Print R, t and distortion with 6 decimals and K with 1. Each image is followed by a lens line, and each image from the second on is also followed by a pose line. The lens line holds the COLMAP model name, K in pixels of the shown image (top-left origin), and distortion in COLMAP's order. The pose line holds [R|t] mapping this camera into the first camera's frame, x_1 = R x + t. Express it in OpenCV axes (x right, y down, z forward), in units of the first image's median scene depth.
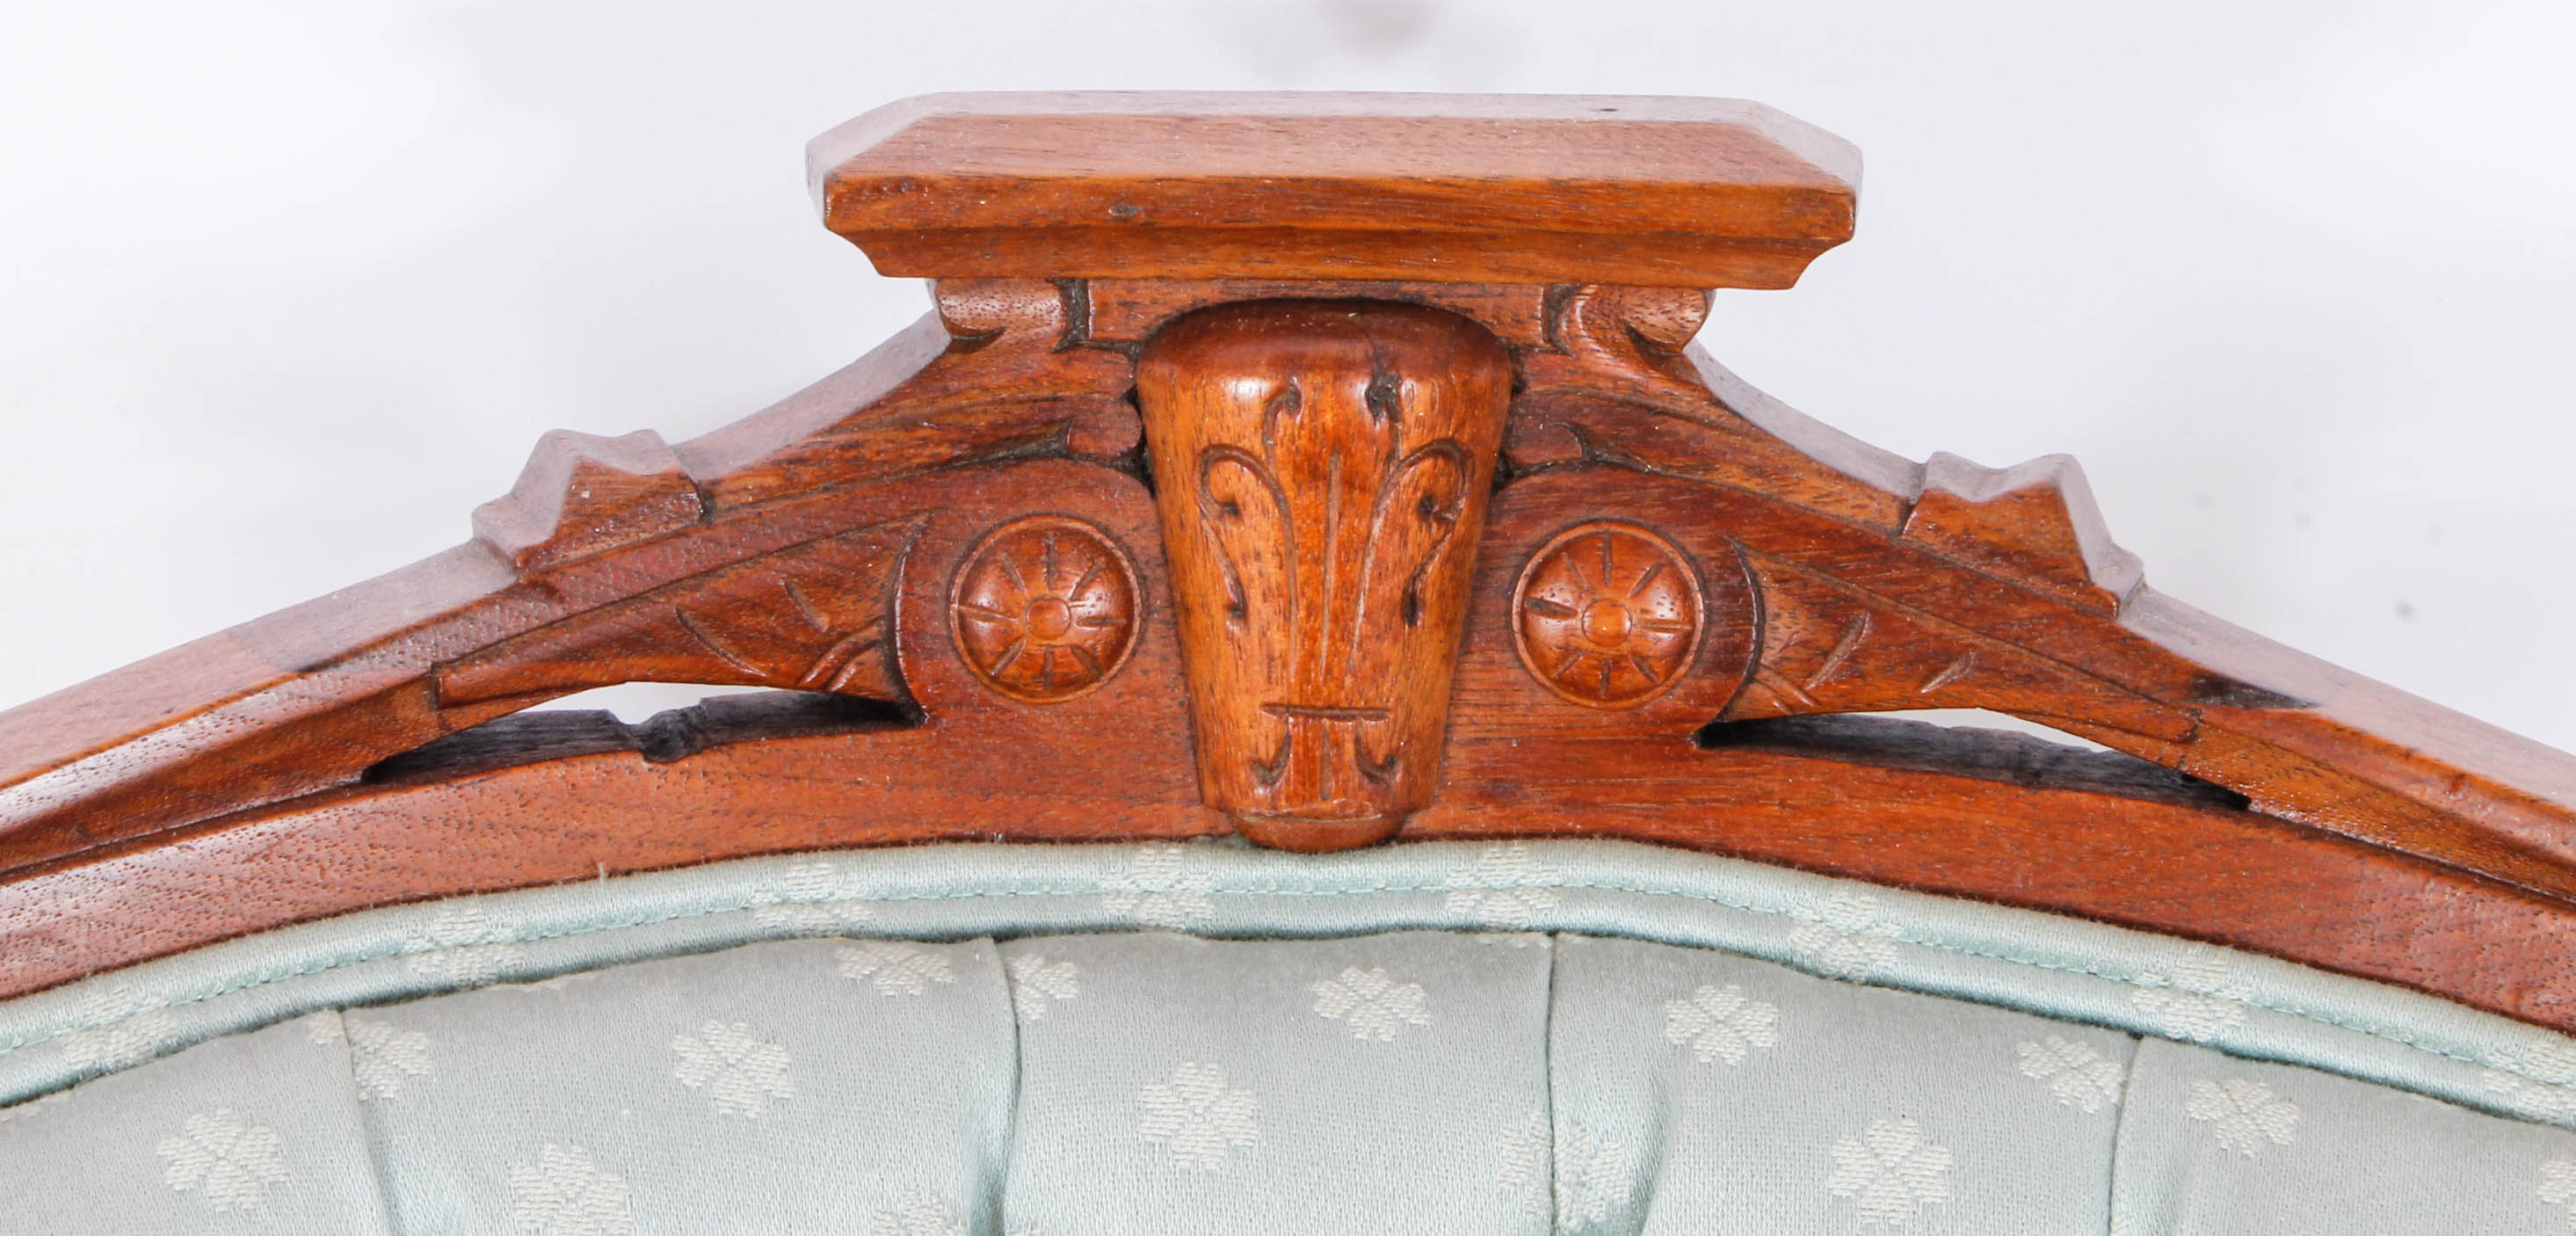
lens RADIAL K [[6614.0, 0, 1268.1], [0, 6614.0, 288.7], [0, 0, 1]] dist [0.106986, 0.000000]
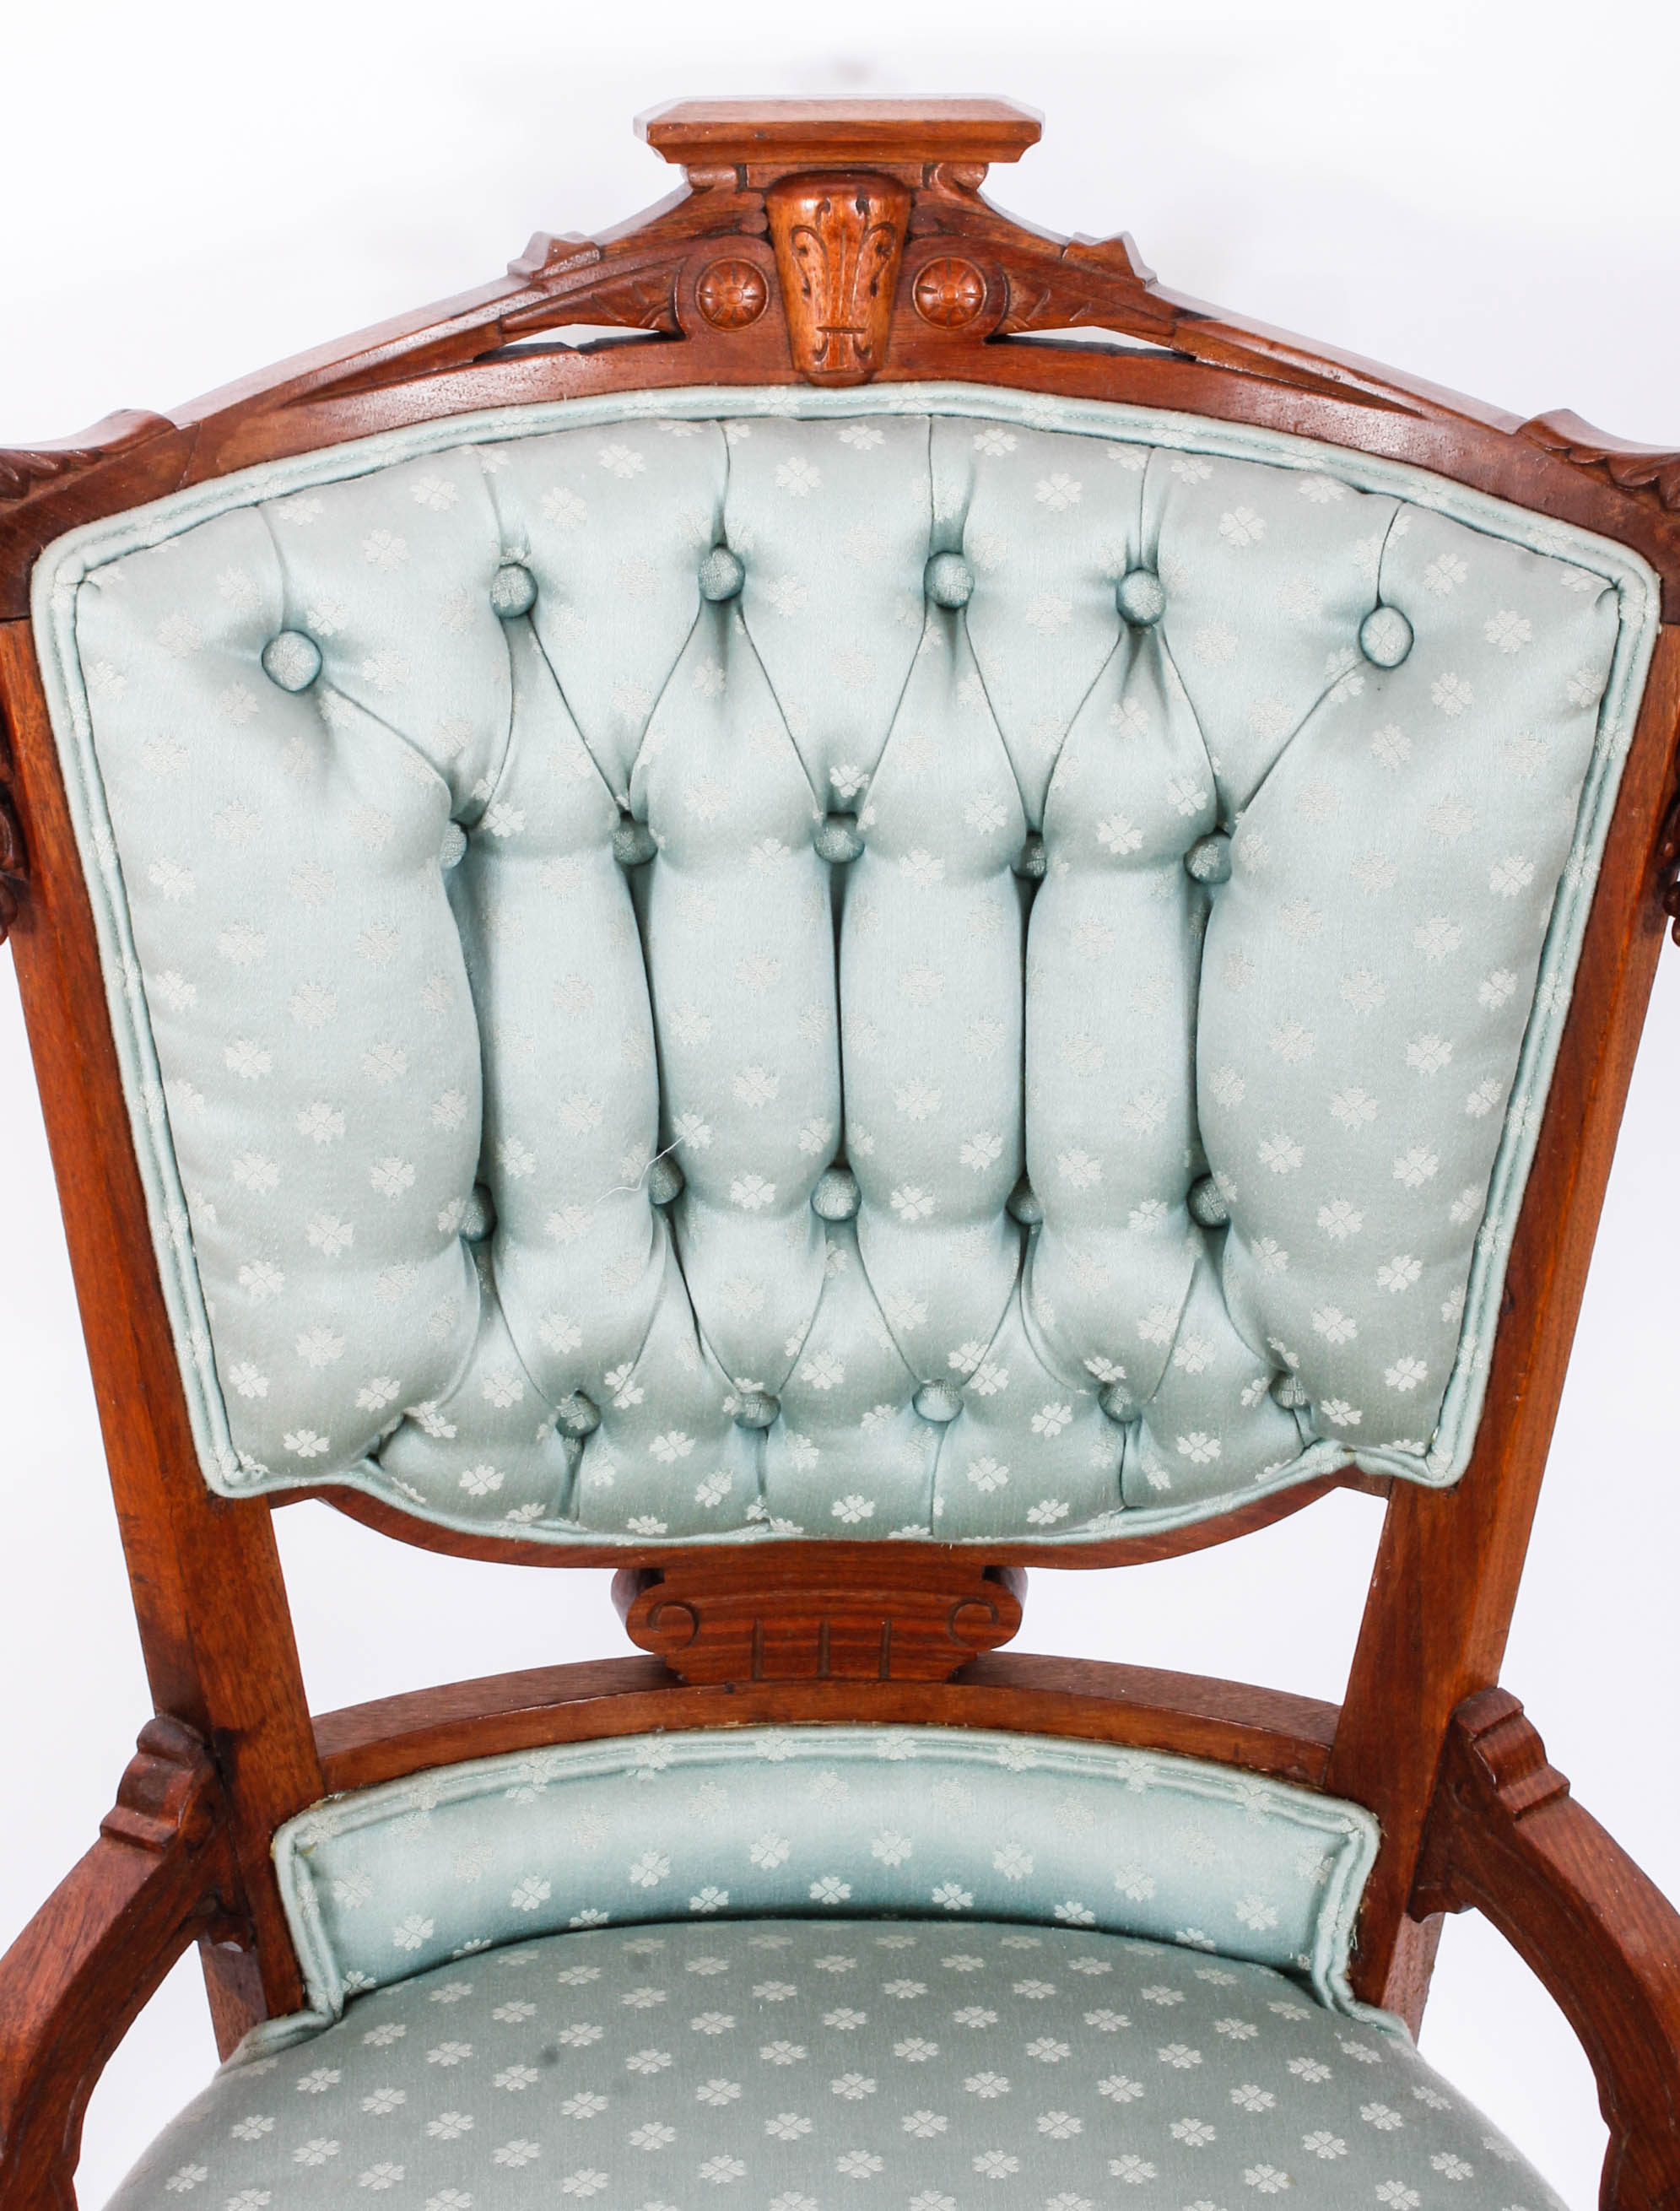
lens RADIAL K [[4488.9, 0, 788.9], [0, 4488.9, 900.3], [0, 0, 1]] dist [-0.017866, 0.000000]
pose [[0.999676, -0.021206, 0.014070, -0.041653], [0.019879, 0.995872, 0.088563, 0.130667], [-0.015890, -0.088255, 0.995971, -0.778450]]
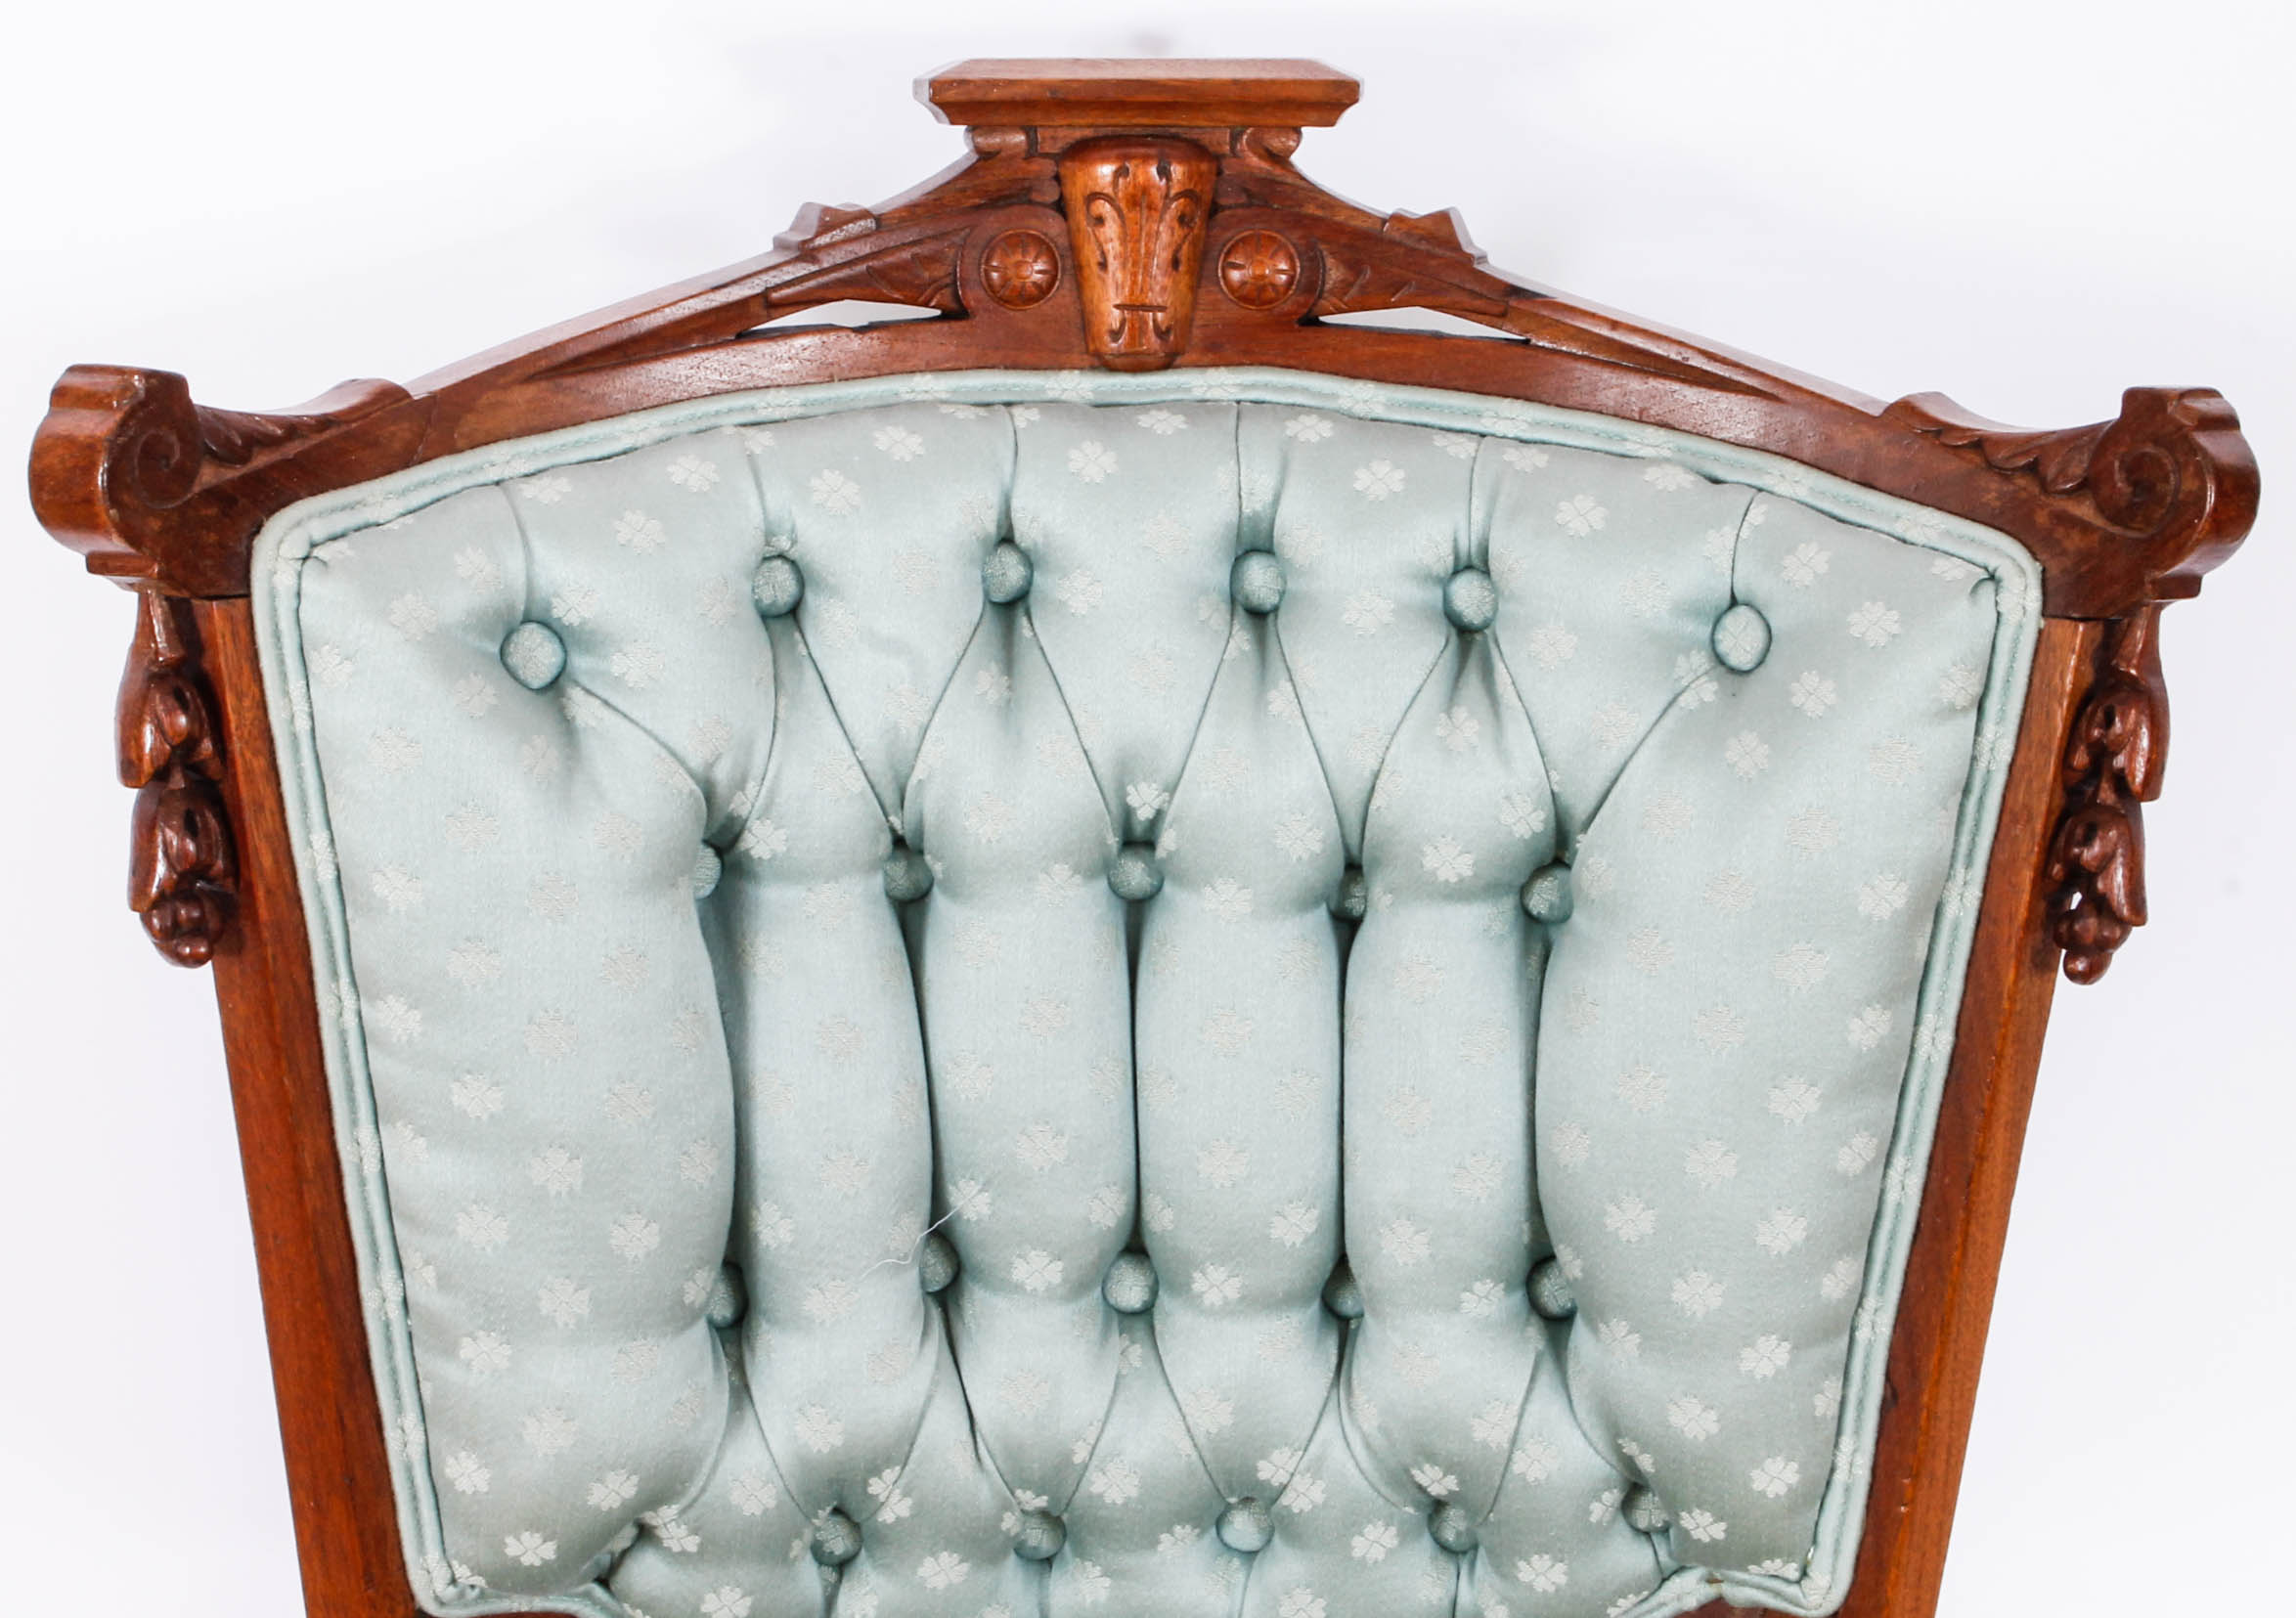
lens RADIAL K [[5902.4, 0, 1066.7], [0, 5902.4, 669.7], [0, 0, 1]] dist [0.020344, 0.000000]
pose [[0.999657, -0.014409, 0.021888, -0.065820], [0.015240, 0.999151, -0.038265, 0.273834], [-0.021318, 0.038585, 0.999028, -1.104158]]
